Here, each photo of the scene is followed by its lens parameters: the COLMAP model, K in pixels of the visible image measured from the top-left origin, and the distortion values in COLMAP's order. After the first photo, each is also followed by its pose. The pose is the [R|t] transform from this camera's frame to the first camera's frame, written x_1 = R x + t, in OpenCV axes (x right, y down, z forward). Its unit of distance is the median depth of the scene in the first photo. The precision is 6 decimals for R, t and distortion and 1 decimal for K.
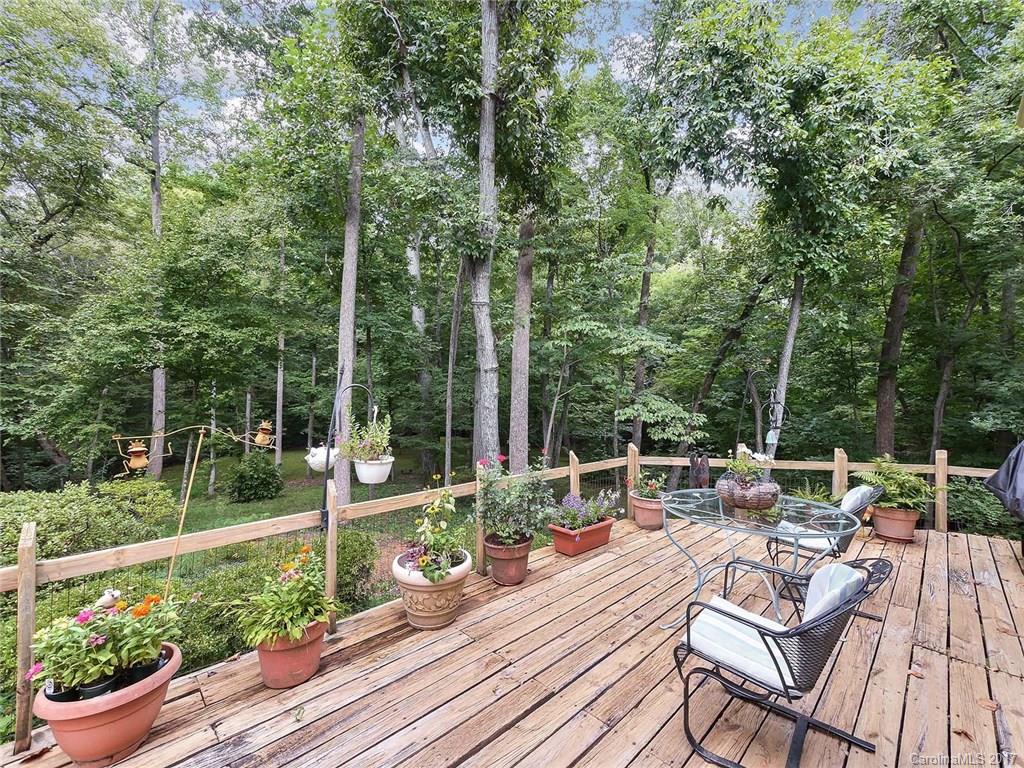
lens RADIAL K [[444.9, 0, 511.7], [0, 444.9, 384.8], [0, 0, 1]] dist [-0.004185, -0.000368]
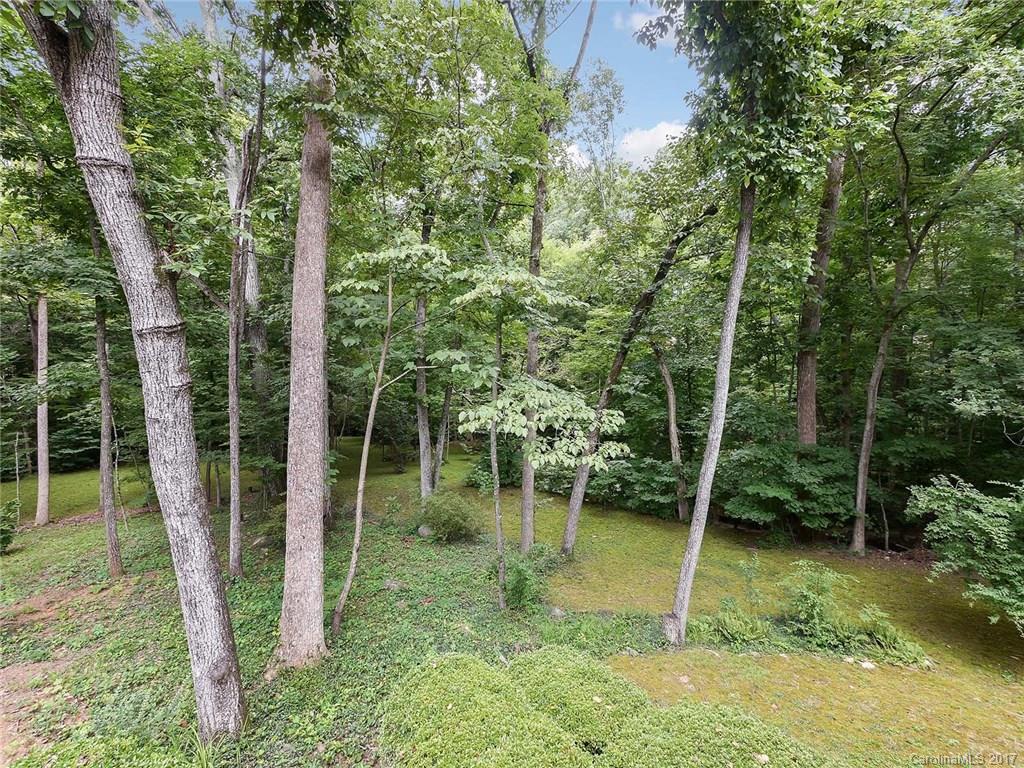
lens RADIAL K [[444.9, 0, 511.7], [0, 444.9, 382.2], [0, 0, 1]] dist [-0.004185, -0.000368]
pose [[0.980942, -0.029305, 0.192079, 0.164218], [0.025935, 0.999463, 0.020036, 0.011929], [-0.192563, -0.014673, 0.981175, 0.408960]]
